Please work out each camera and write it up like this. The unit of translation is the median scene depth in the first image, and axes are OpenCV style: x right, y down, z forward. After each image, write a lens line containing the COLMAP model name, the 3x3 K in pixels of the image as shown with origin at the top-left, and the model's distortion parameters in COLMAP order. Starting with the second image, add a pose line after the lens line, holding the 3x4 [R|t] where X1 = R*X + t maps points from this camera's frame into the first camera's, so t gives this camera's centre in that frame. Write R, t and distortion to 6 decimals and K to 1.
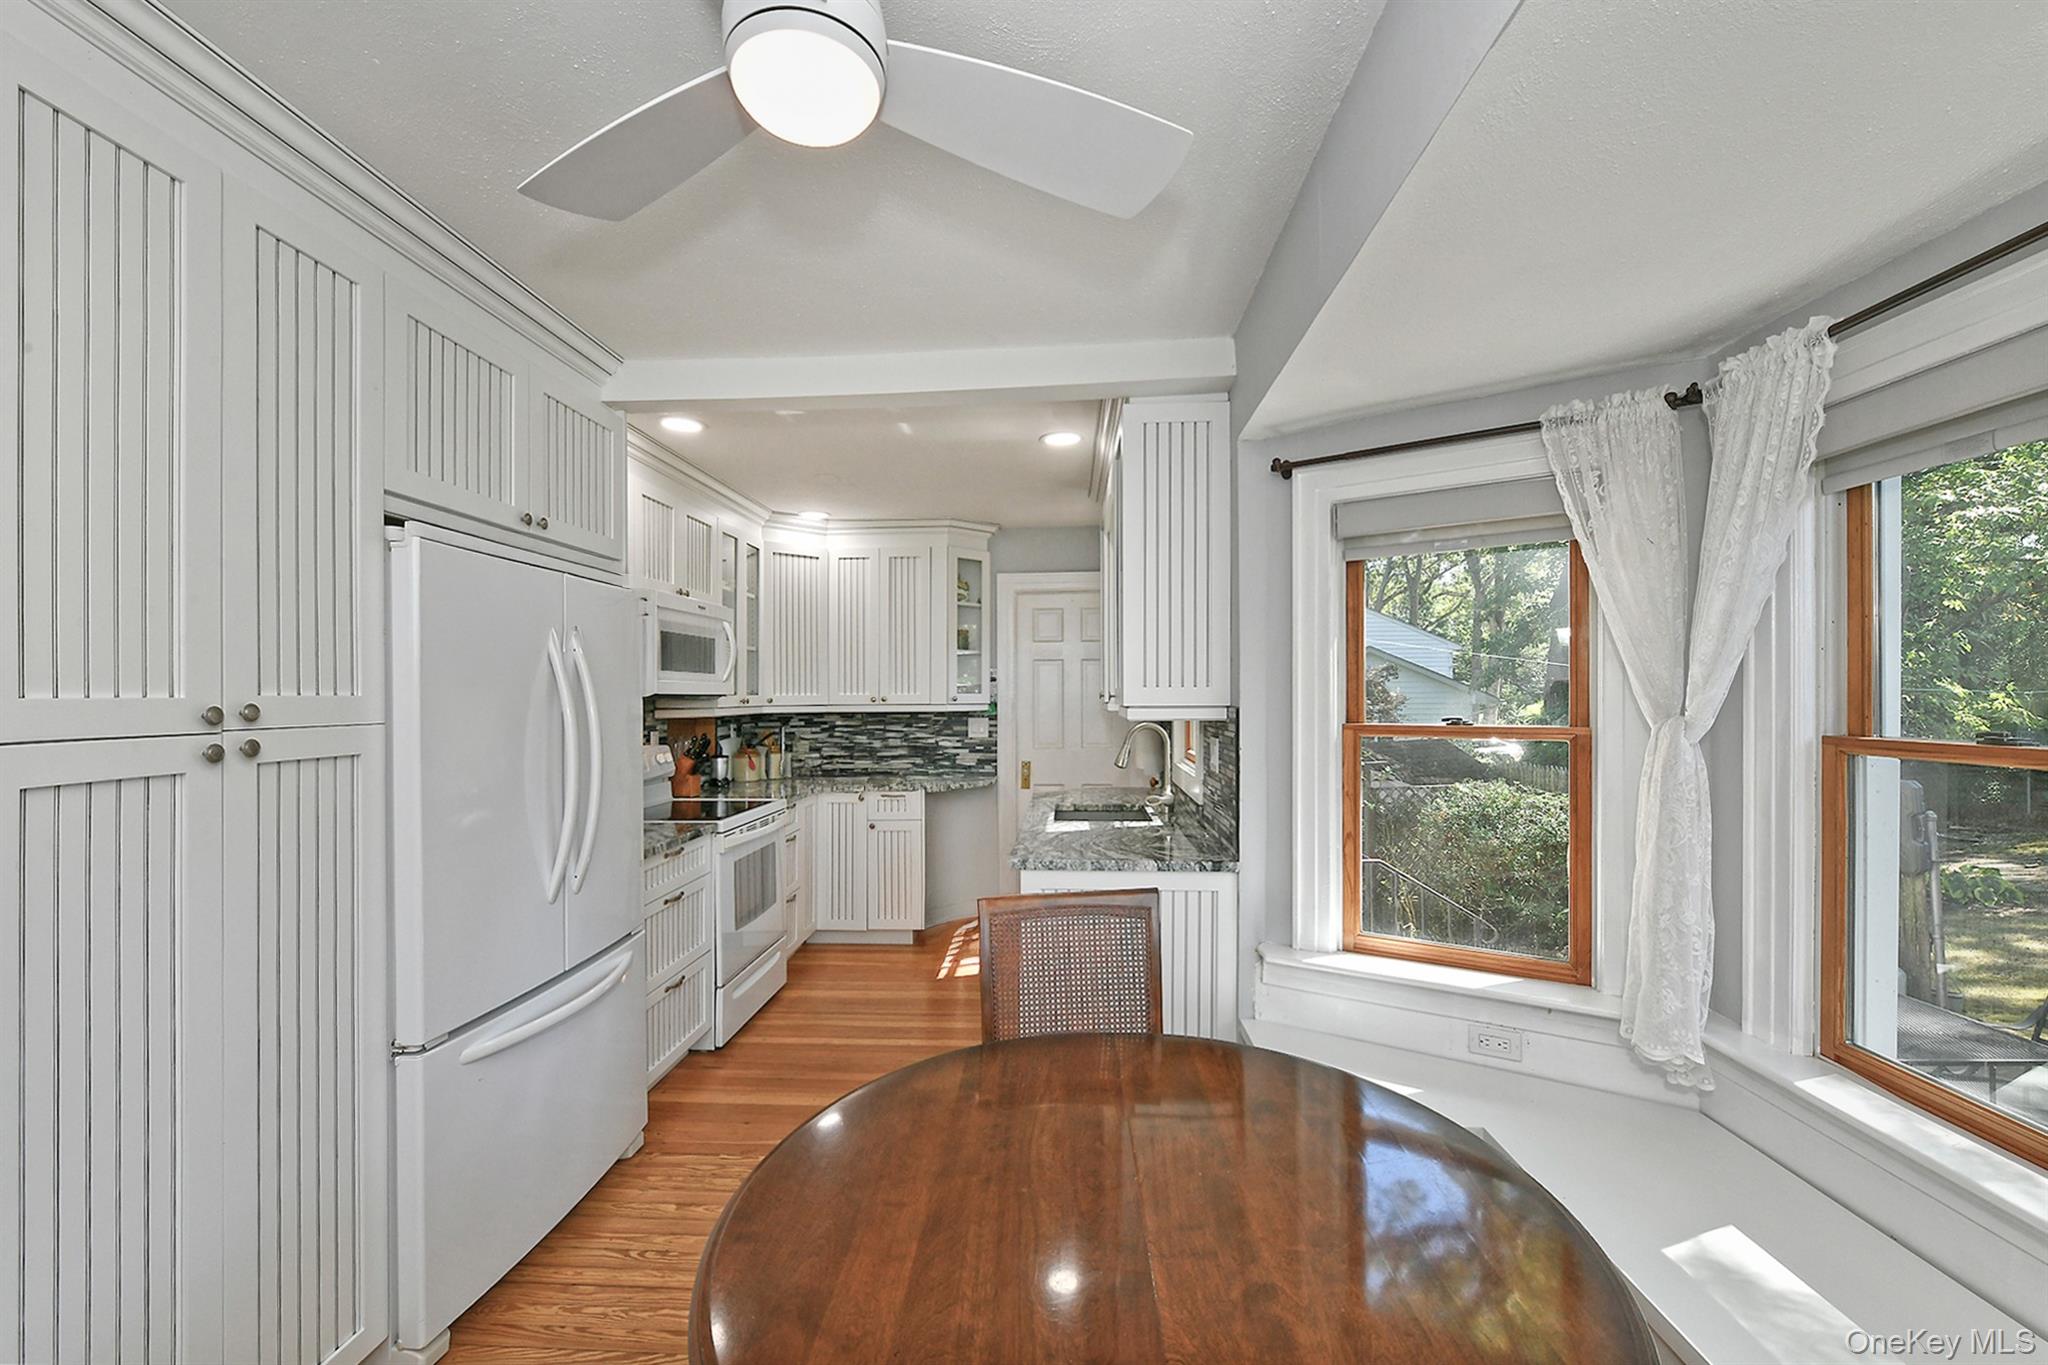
lens RADIAL K [[864.5, 0, 1024.8], [0, 864.5, 680.4], [0, 0, 1]] dist [0.003955, 0.001521]
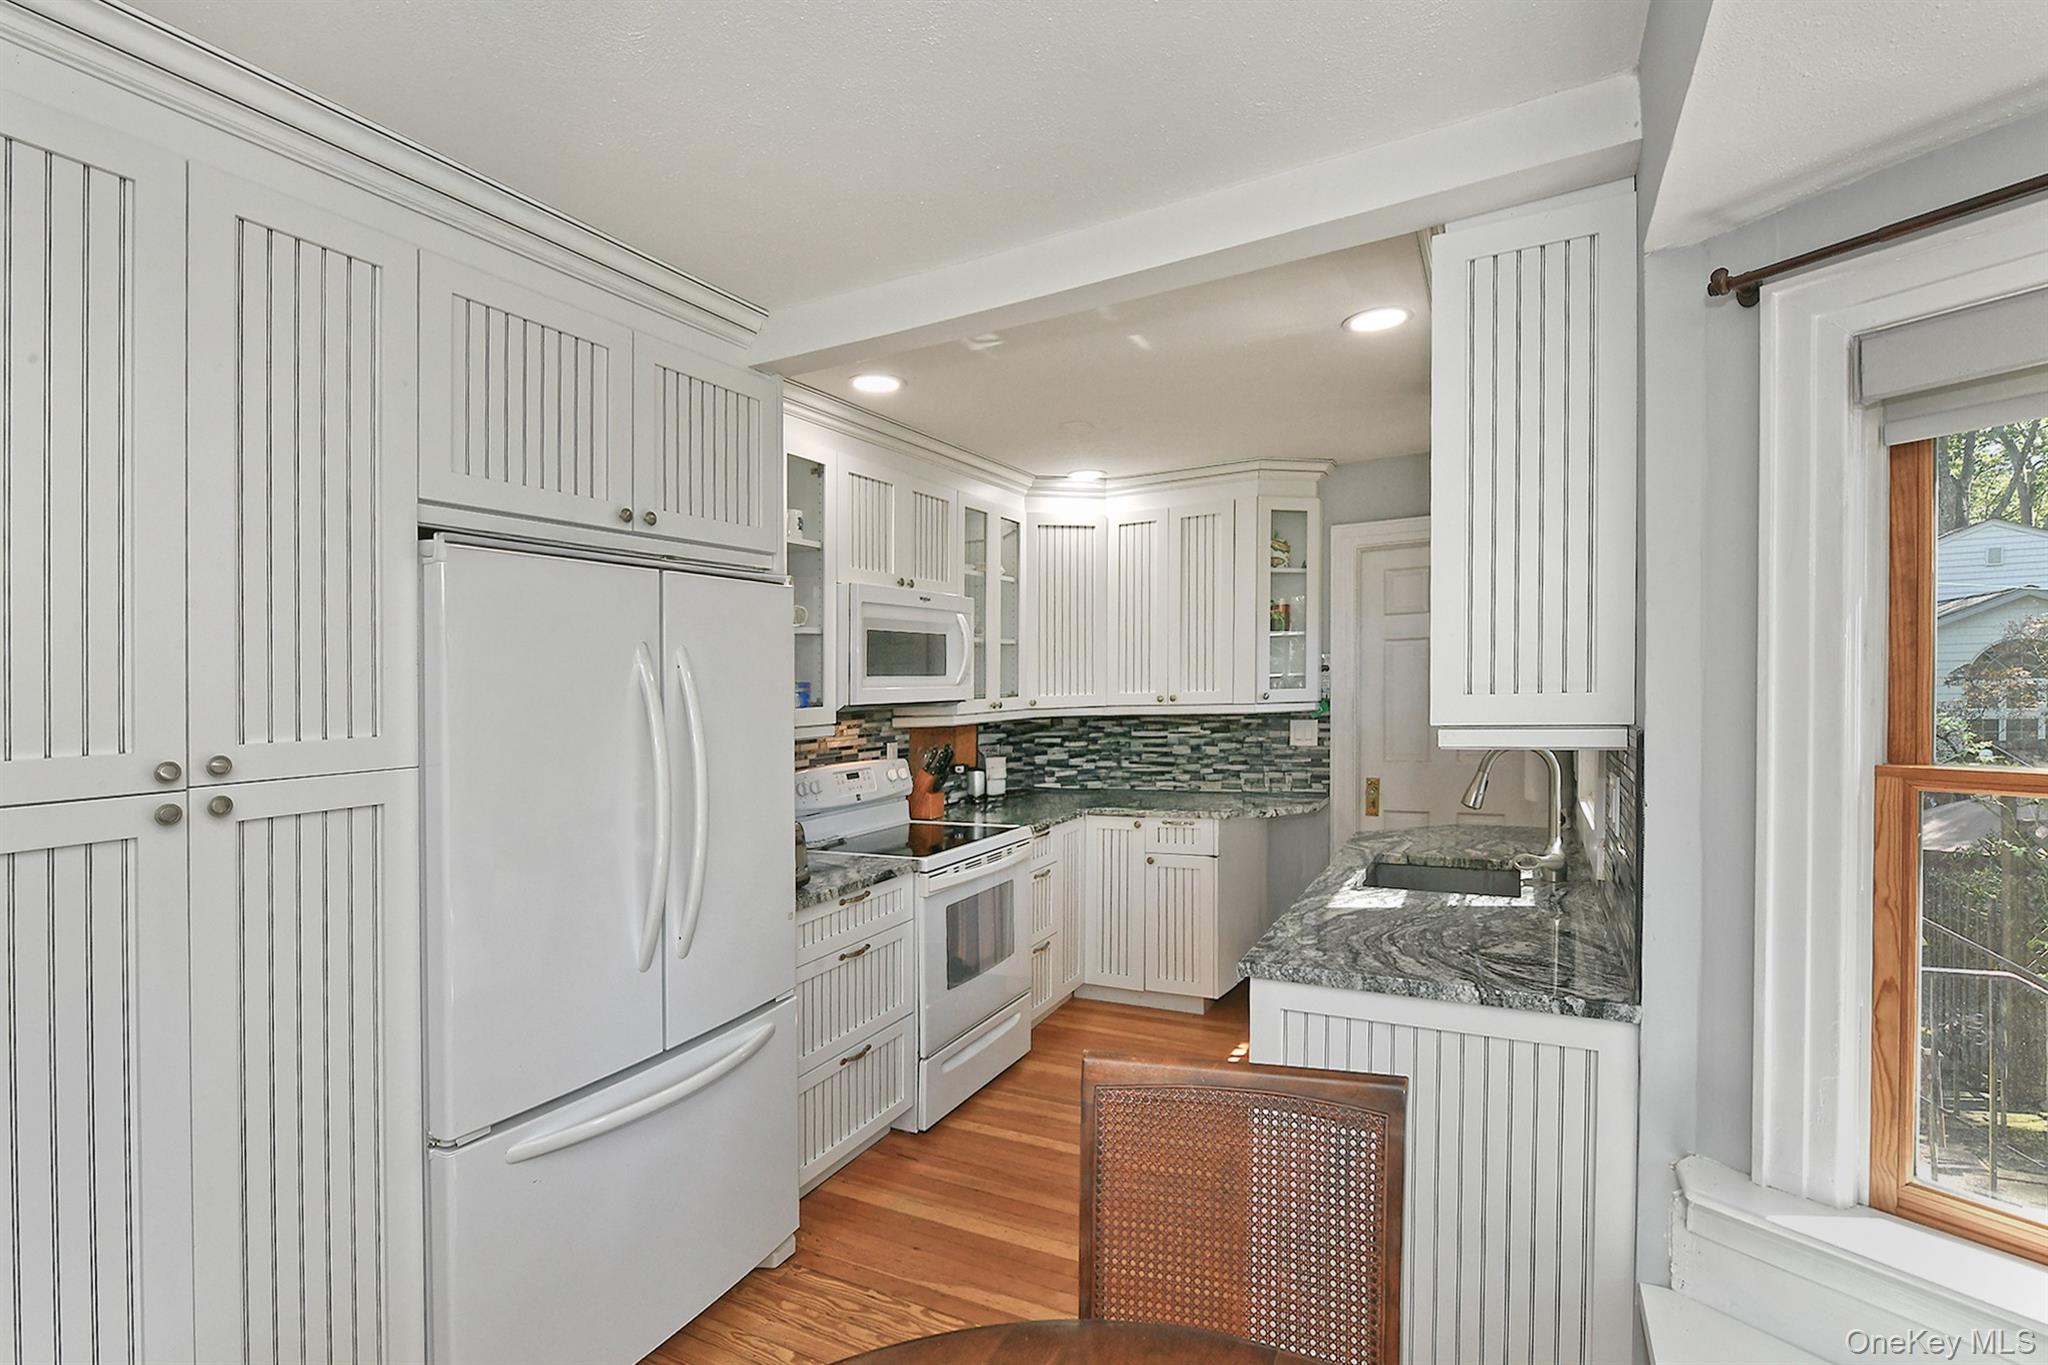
lens RADIAL K [[956.6, 0, 1007.6], [0, 956.6, 692.6], [0, 0, 1]] dist [-0.002419, -0.003230]
pose [[0.901524, -0.014579, -0.432484, 0.138455], [0.029631, 0.999166, 0.028084, -0.022111], [0.431714, -0.038133, 0.901204, 0.252728]]
